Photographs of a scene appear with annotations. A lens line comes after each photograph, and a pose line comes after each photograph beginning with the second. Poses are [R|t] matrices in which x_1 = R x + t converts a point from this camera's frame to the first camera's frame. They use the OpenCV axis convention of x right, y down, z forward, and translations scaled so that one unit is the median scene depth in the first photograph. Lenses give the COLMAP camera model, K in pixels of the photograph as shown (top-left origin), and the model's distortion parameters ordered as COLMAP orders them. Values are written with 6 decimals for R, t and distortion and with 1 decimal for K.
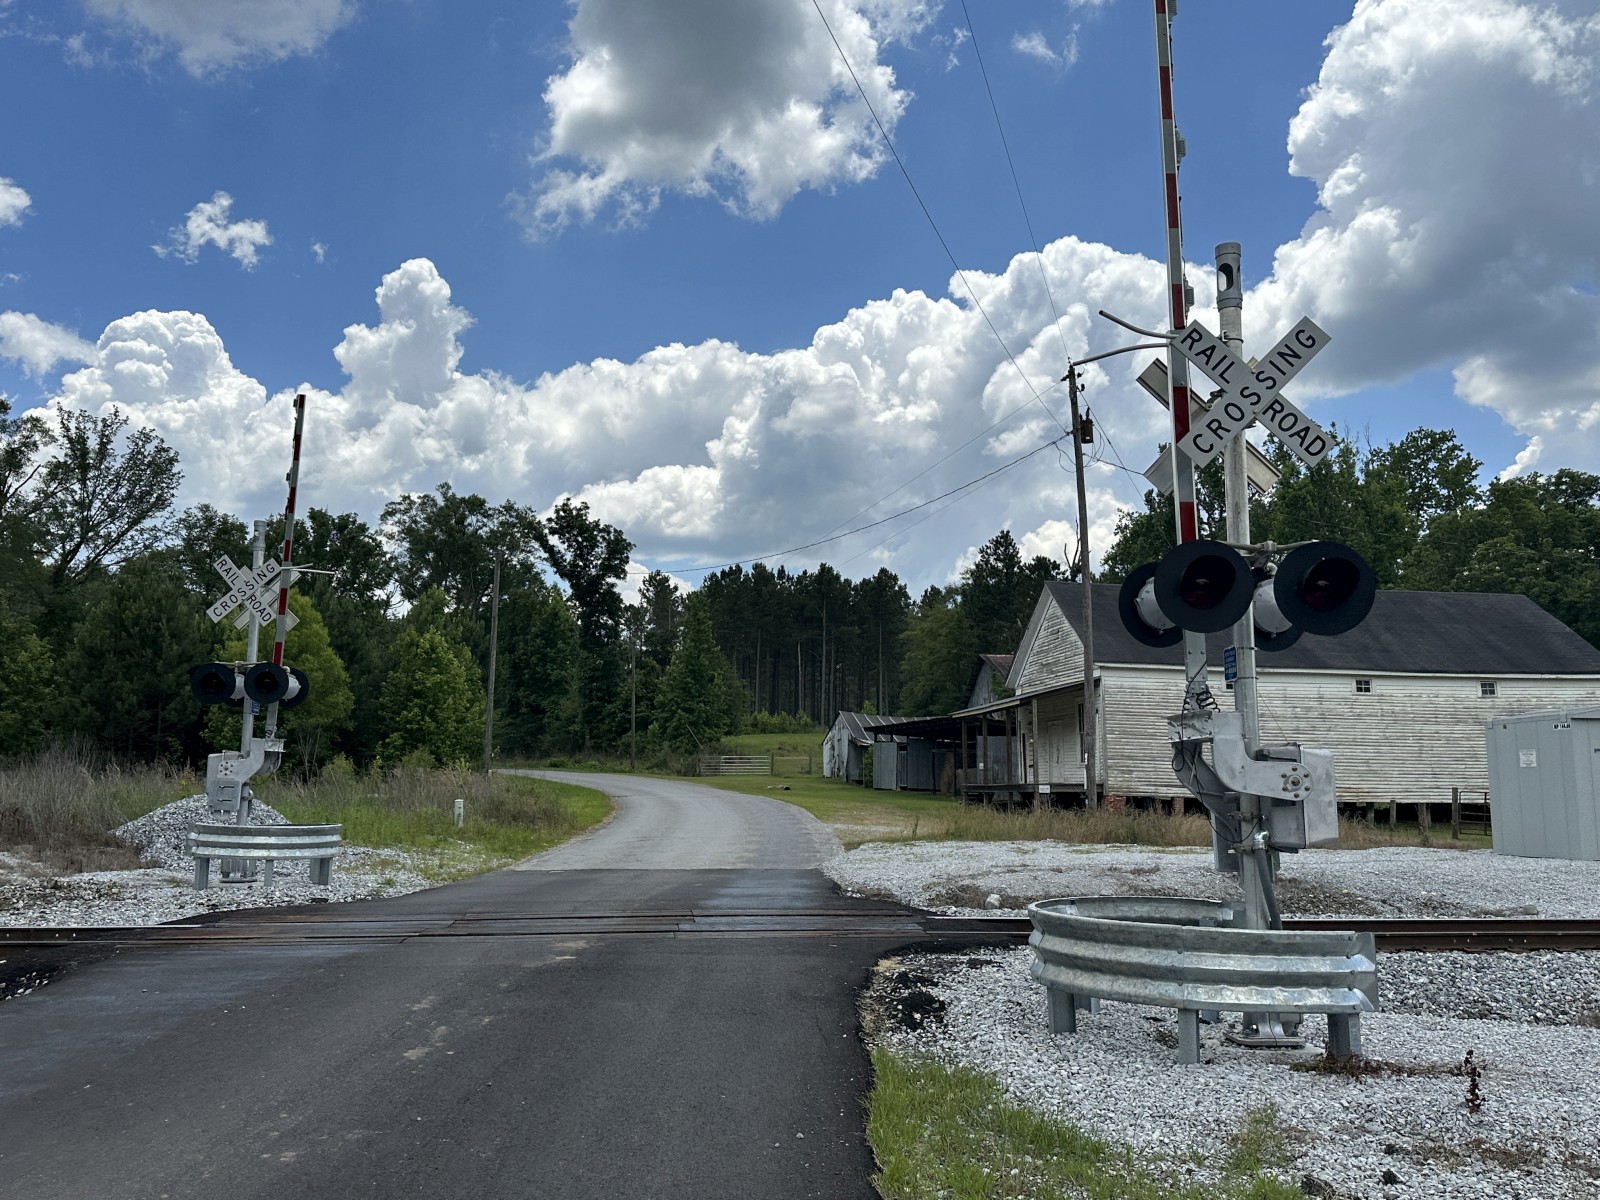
lens RADIAL K [[1282.0, 0, 852.1], [0, 1282.0, 604.2], [0, 0, 1]] dist [0.151713, -0.249917]
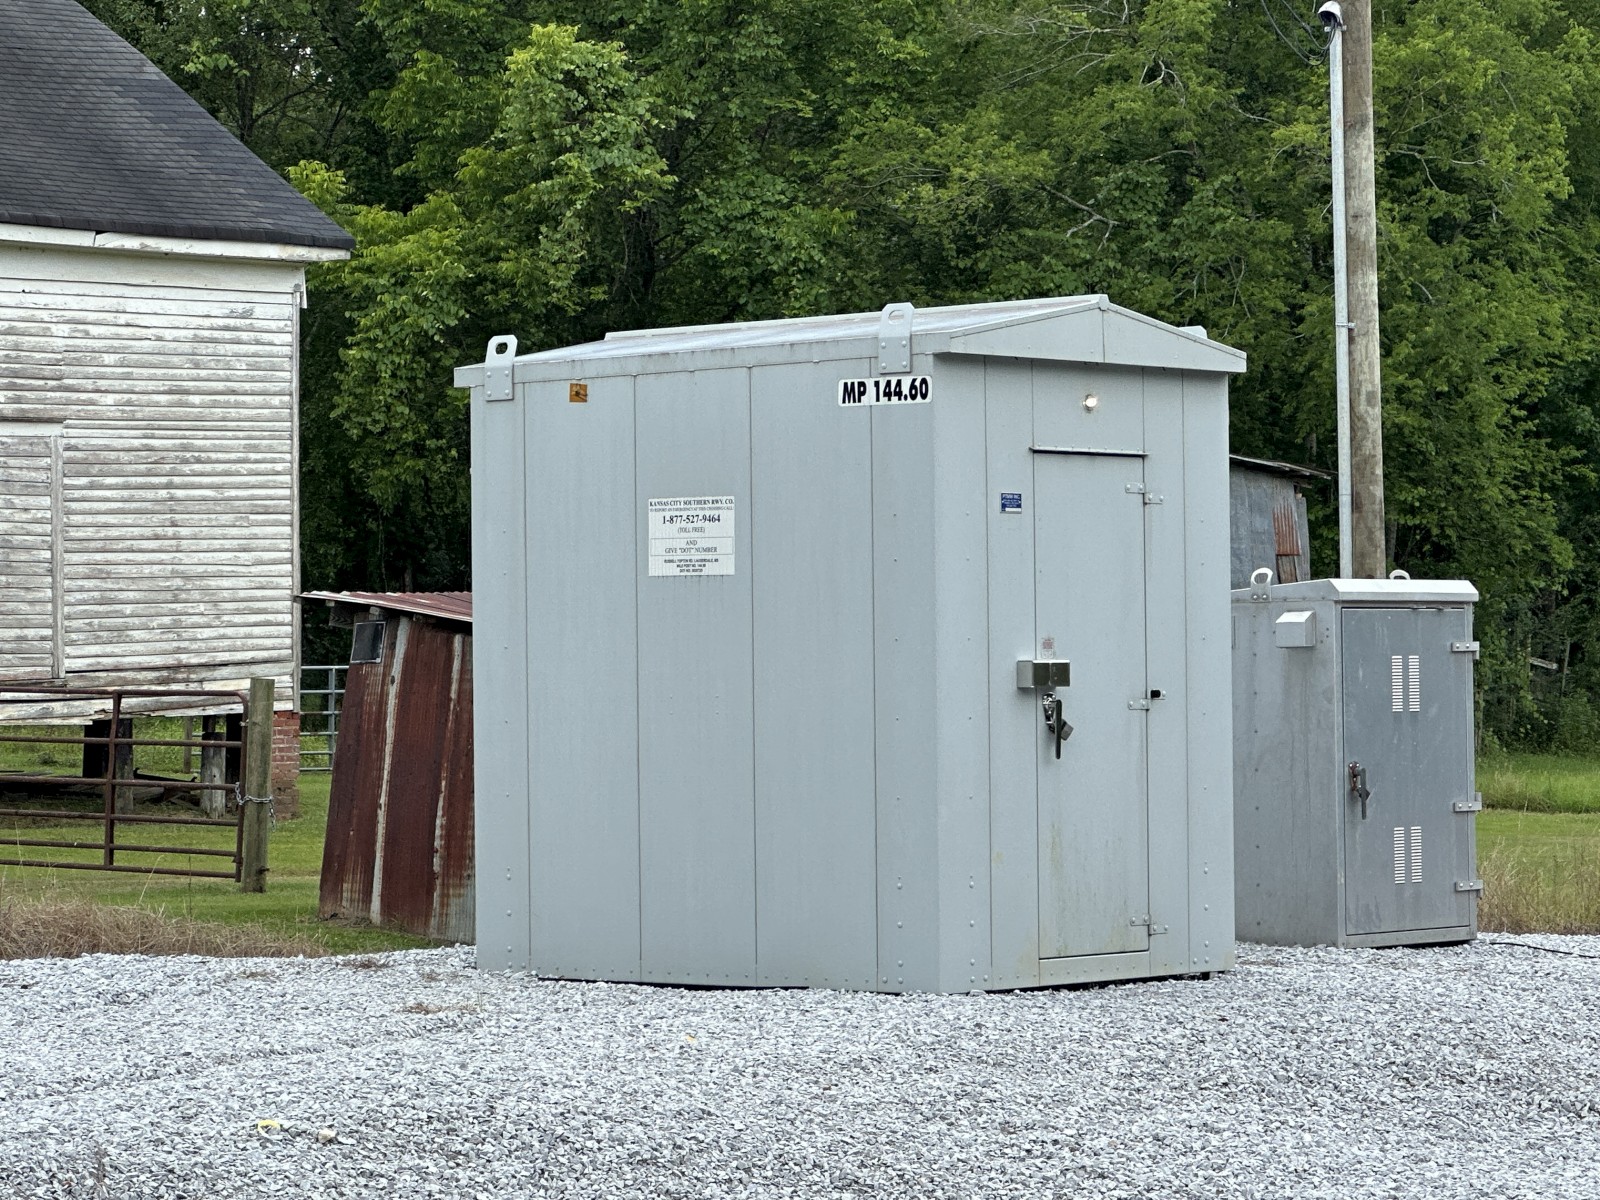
lens RADIAL K [[4978.9, 0, 800.0], [0, 4978.9, 600.0], [0, 0, 1]] dist [-0.057161, -0.394645]
pose [[0.765726, -0.000068, 0.643167, -0.001187], [-0.080585, 0.992110, 0.096045, 0.031003], [-0.638099, -0.125373, 0.759679, 0.237382]]
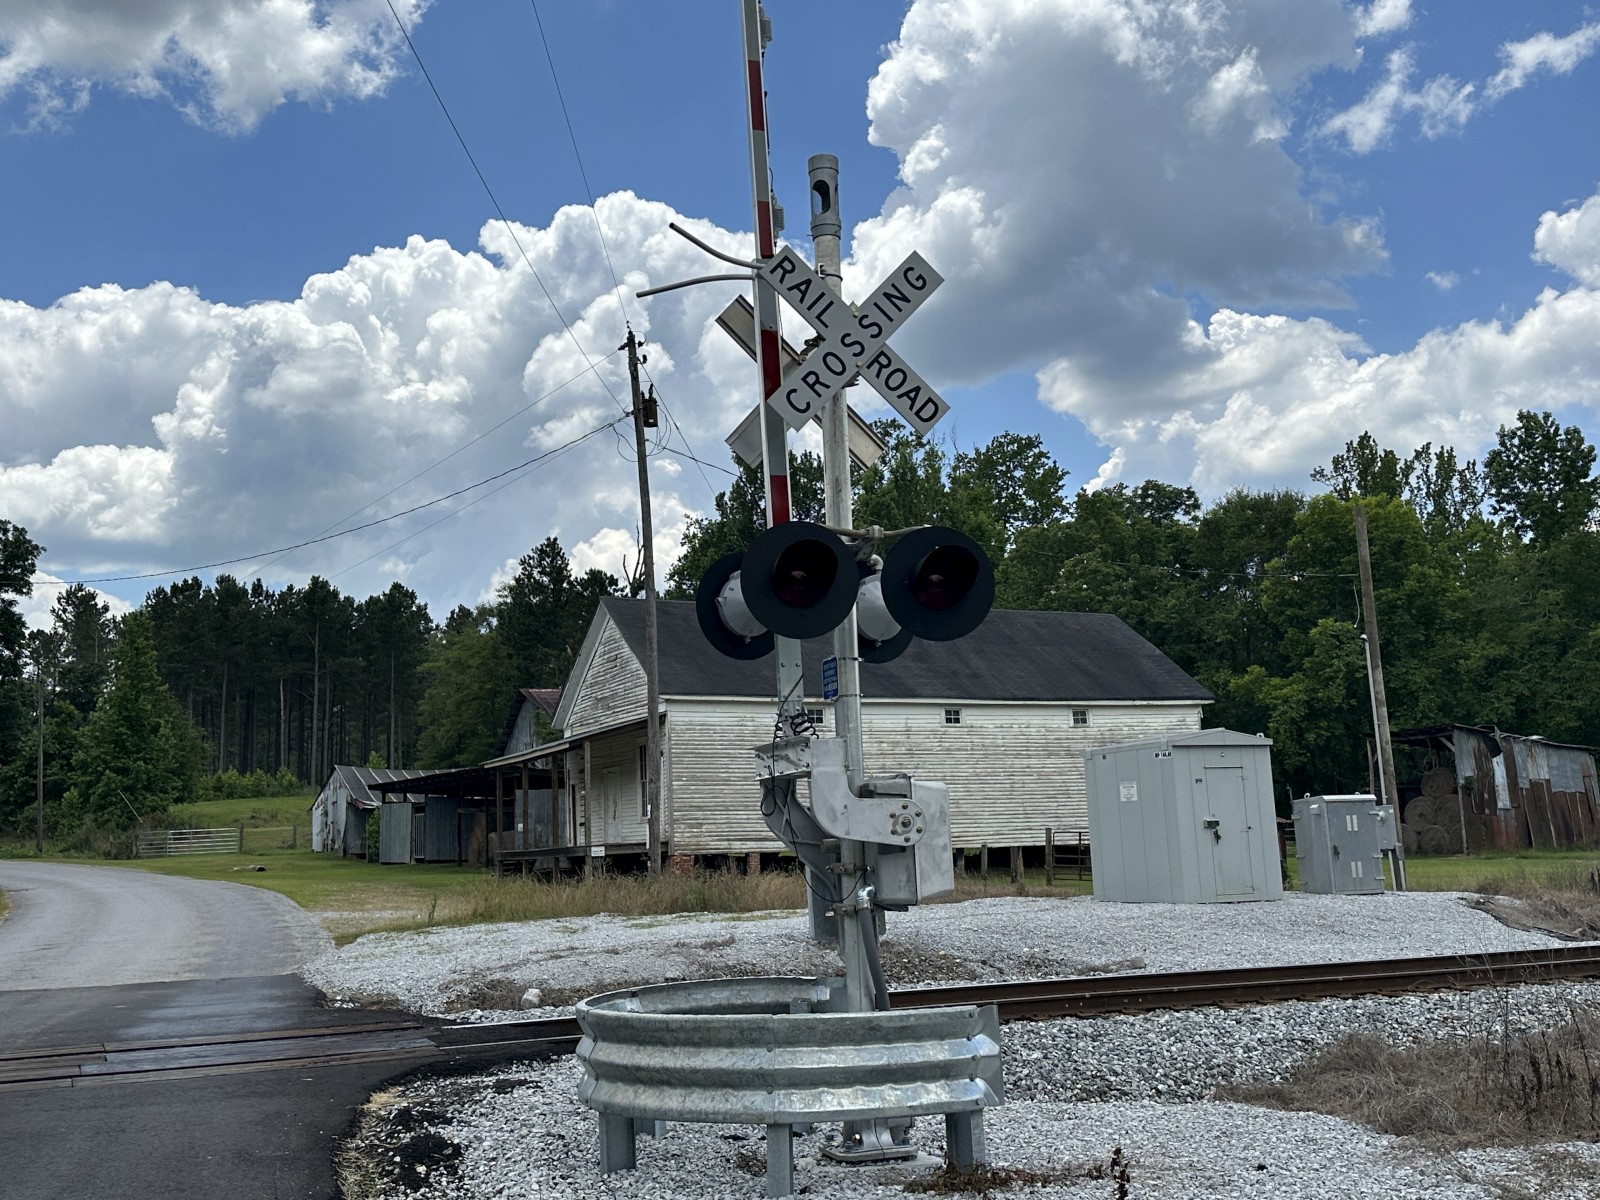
lens RADIAL K [[1545.0, 0, 795.3], [0, 1545.0, 568.3], [0, 0, 1]] dist [0.183498, -0.354835]
pose [[0.962663, 0.006543, 0.270622, 0.001078], [0.003840, 0.999277, -0.037822, 0.001448], [-0.270674, 0.037449, 0.961942, 0.008115]]
